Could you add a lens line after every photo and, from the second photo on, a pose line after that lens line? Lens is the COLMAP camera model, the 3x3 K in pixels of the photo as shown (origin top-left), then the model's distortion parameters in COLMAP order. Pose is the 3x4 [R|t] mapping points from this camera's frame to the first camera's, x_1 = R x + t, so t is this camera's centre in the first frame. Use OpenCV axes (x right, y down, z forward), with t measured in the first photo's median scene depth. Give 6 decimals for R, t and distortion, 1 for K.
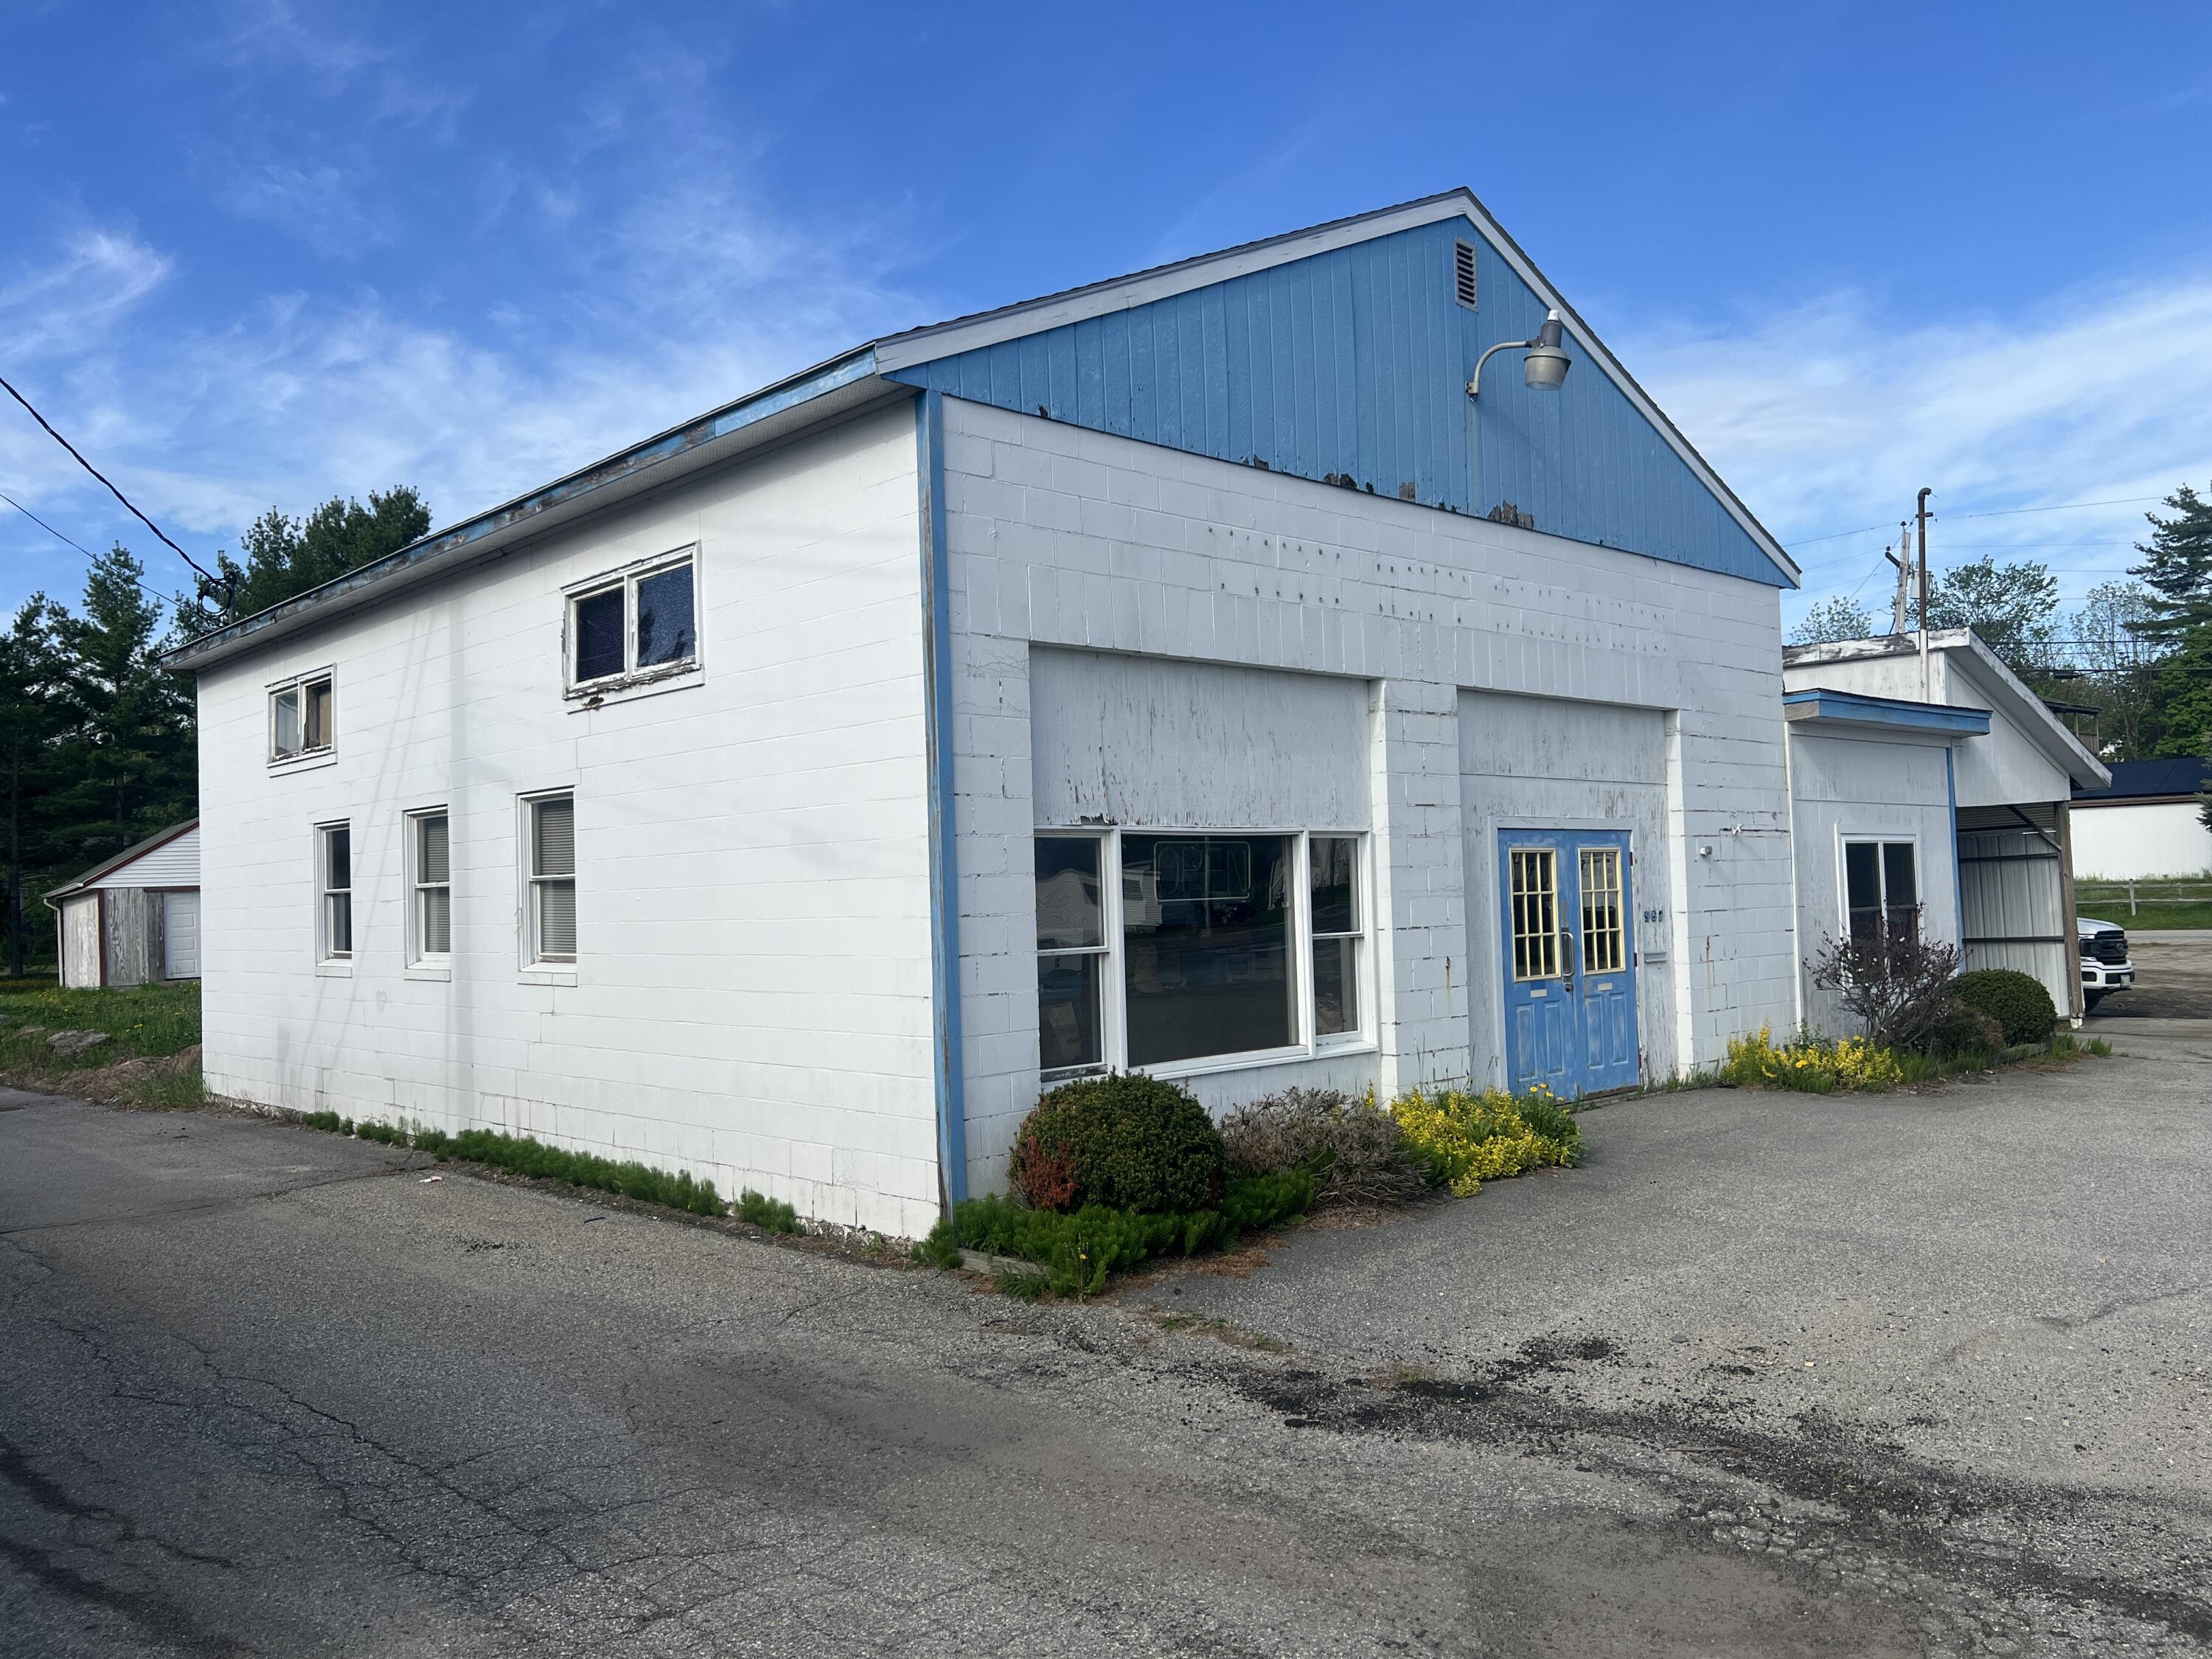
lens RADIAL K [[1675.9, 0, 1102.3], [0, 1675.9, 830.4], [0, 0, 1]] dist [0.052238, -0.007905]
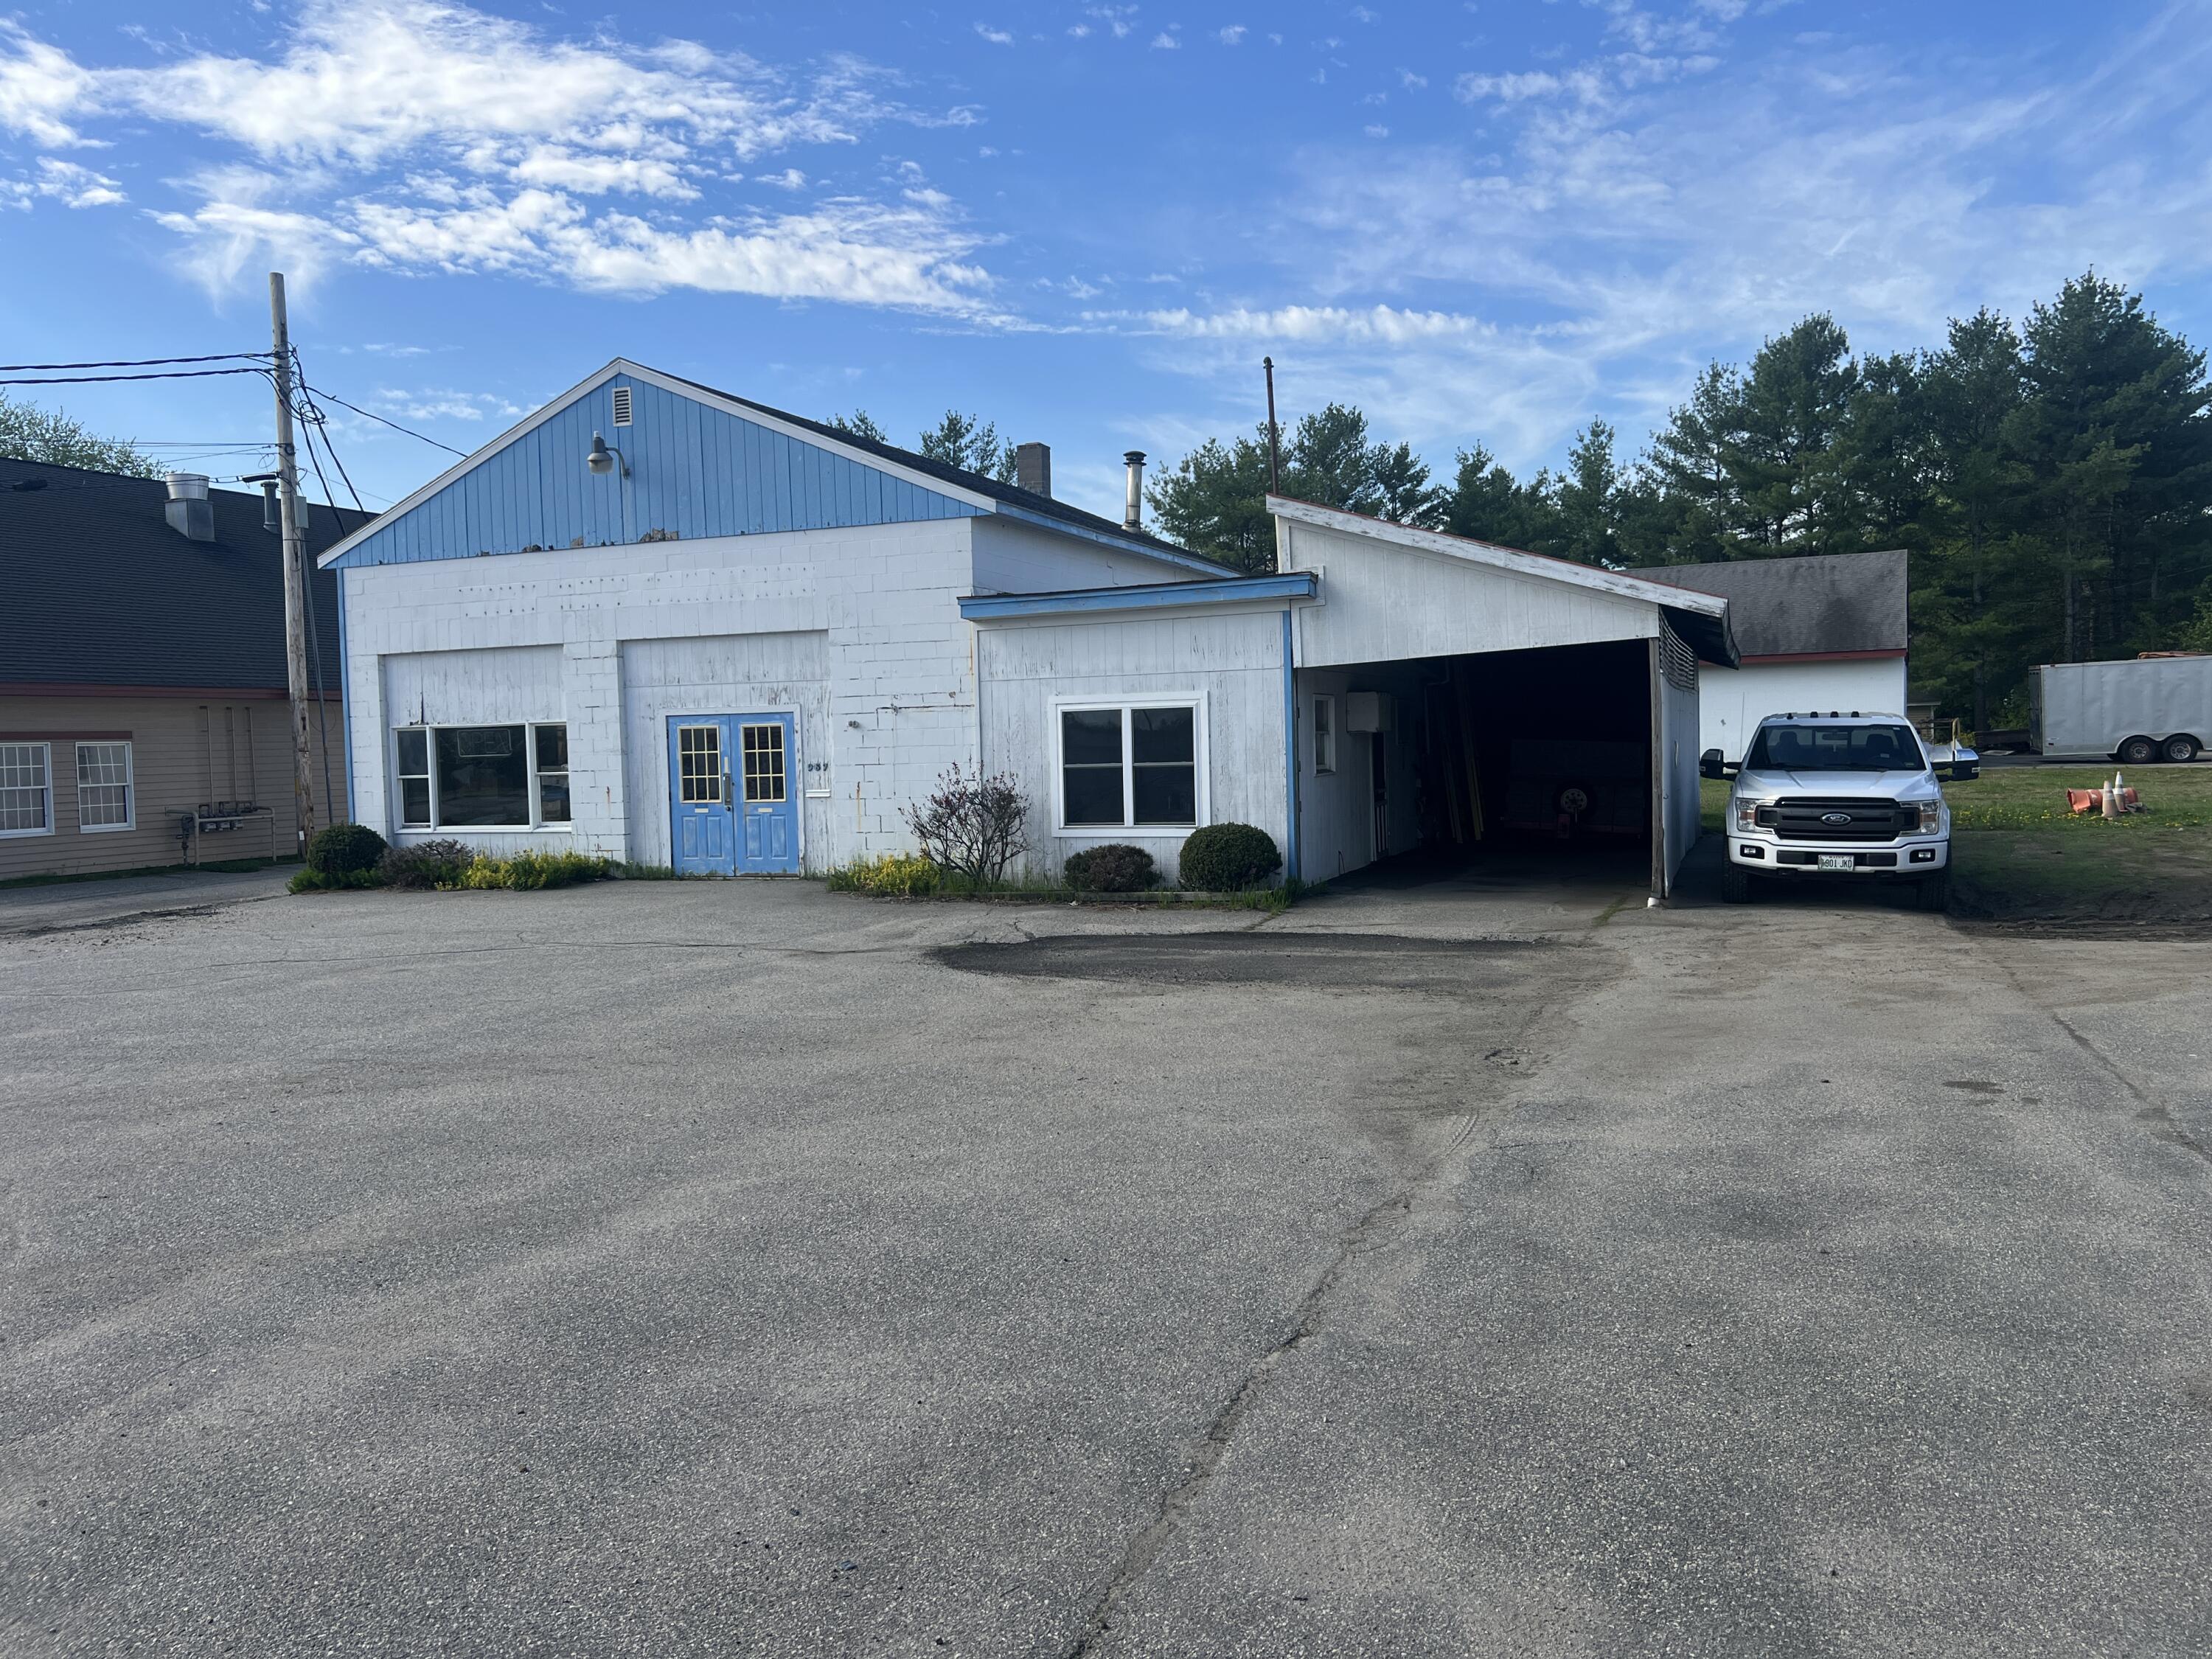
lens RADIAL K [[1768.0, 0, 1097.9], [0, 1768.0, 826.6], [0, 0, 1]] dist [0.127734, 0.010948]
pose [[0.363619, 0.056619, -0.929825, 2.115943], [0.051293, 0.995420, 0.080672, -0.013139], [0.930134, -0.077027, 0.359050, 0.729297]]
